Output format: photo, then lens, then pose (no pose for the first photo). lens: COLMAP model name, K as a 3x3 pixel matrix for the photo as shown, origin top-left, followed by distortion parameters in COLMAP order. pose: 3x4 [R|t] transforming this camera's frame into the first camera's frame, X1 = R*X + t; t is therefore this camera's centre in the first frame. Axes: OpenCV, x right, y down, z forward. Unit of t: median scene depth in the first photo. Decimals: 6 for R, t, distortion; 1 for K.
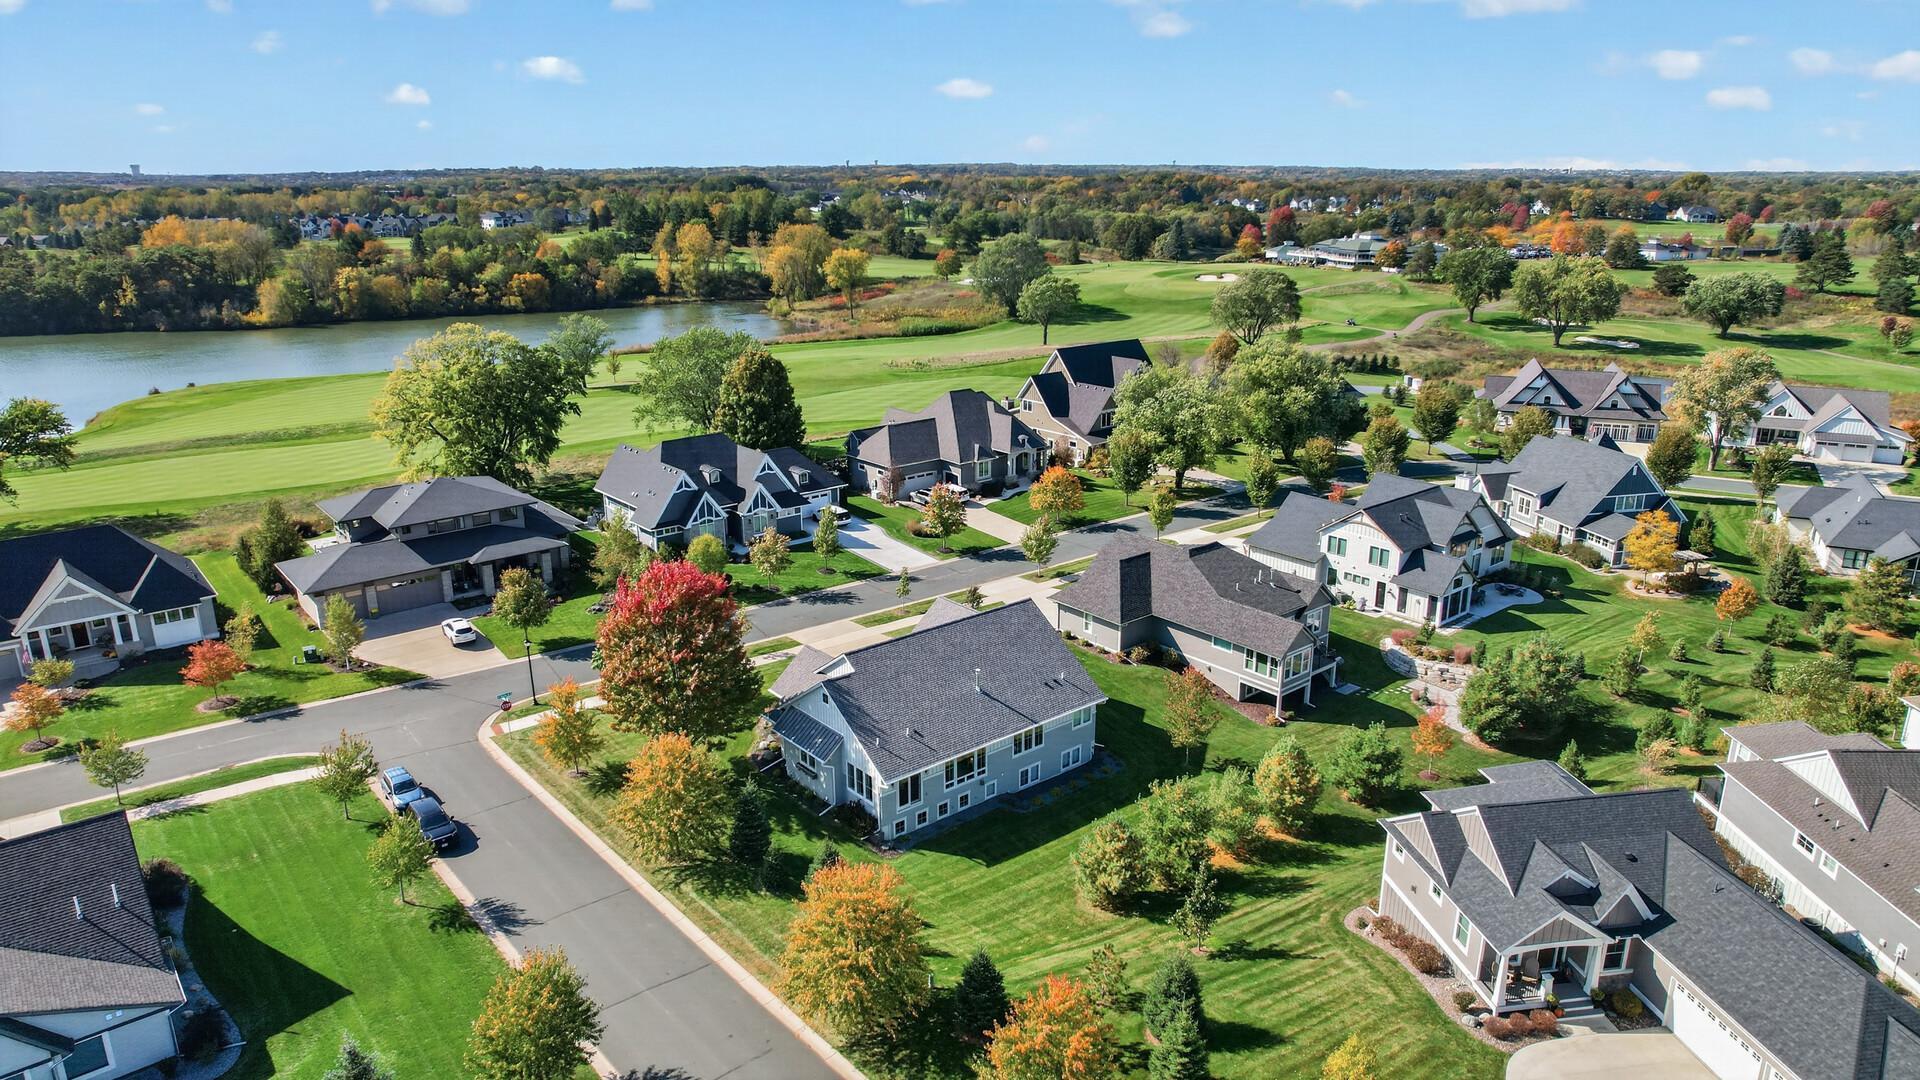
lens RADIAL K [[1223.1, 0, 969.4], [0, 1223.1, 535.7], [0, 0, 1]] dist [-0.061763, 0.046755]
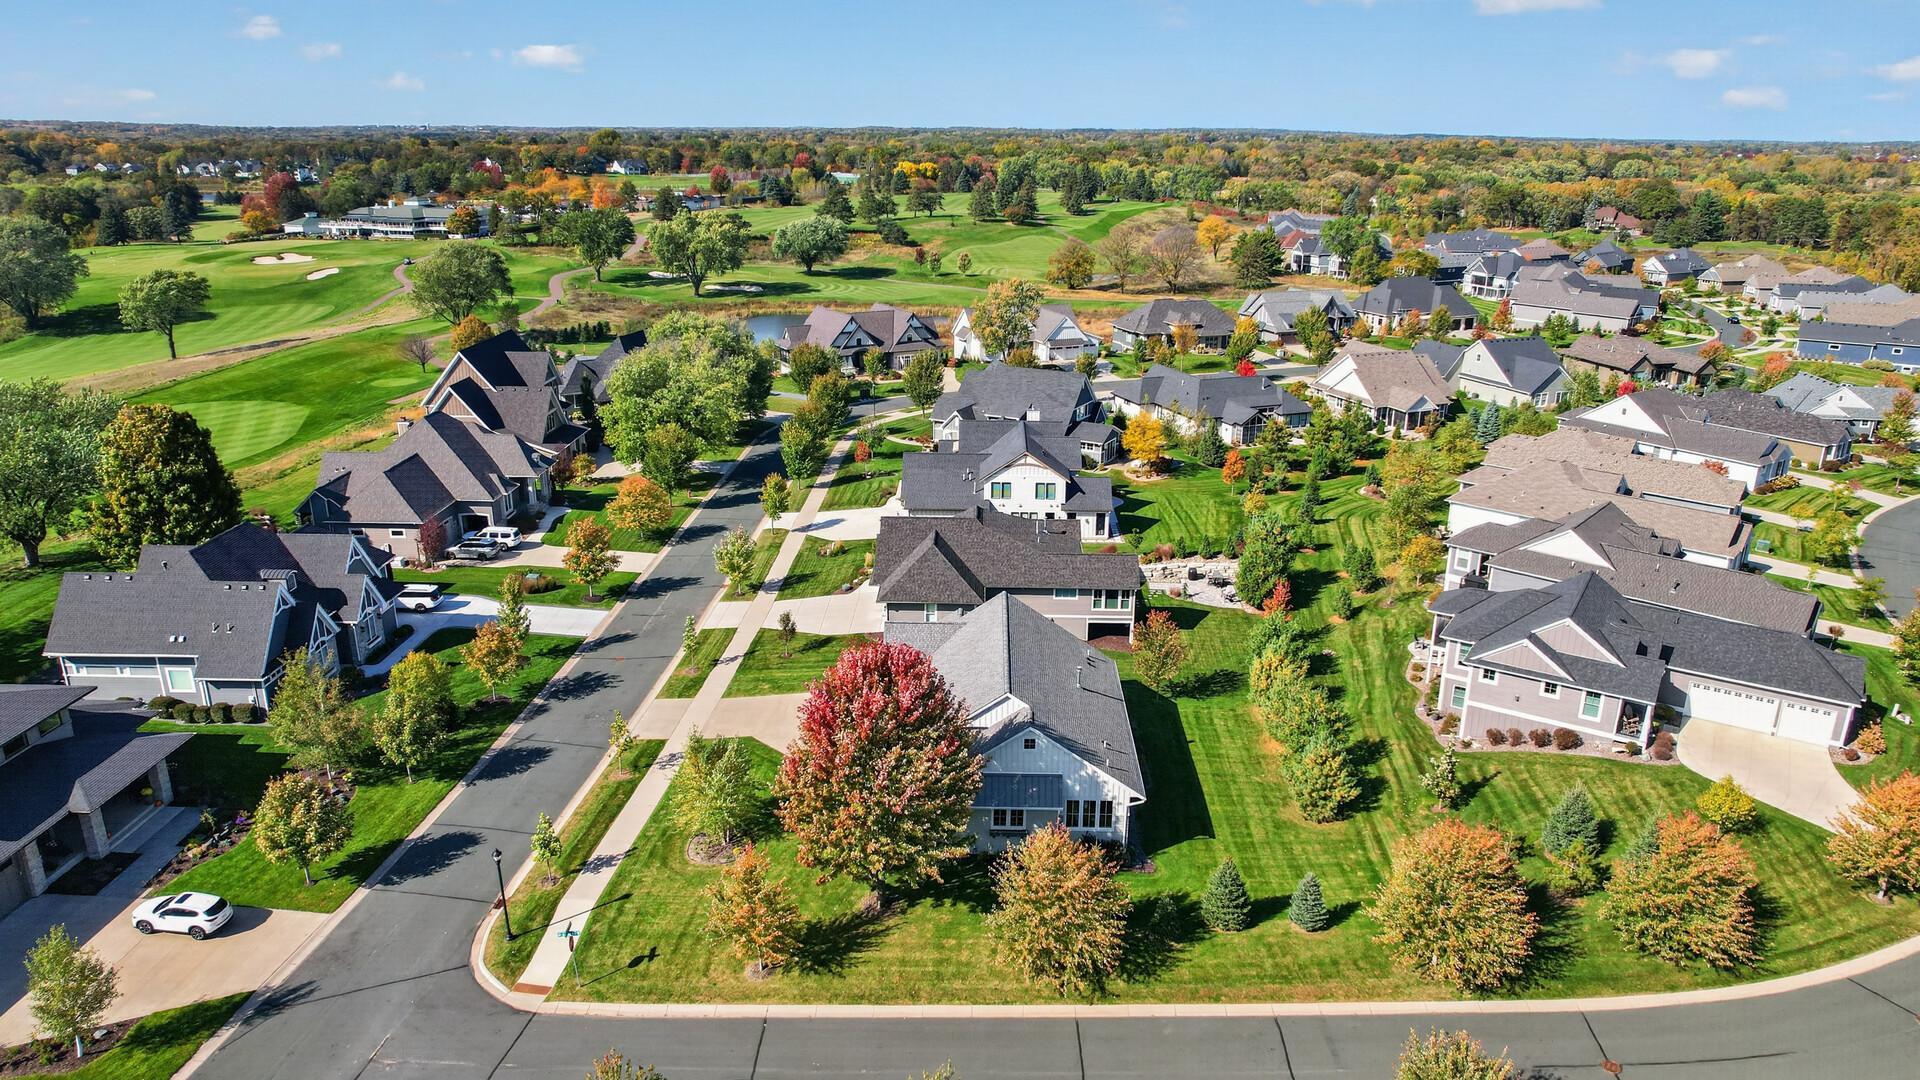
lens RADIAL K [[1235.2, 0, 972.6], [0, 1235.2, 542.9], [0, 0, 1]] dist [-0.063370, 0.050547]
pose [[0.661205, -0.232174, 0.713374, -0.435768], [0.206572, 0.970492, 0.124391, -0.075435], [-0.721204, 0.065115, 0.689655, 0.229105]]
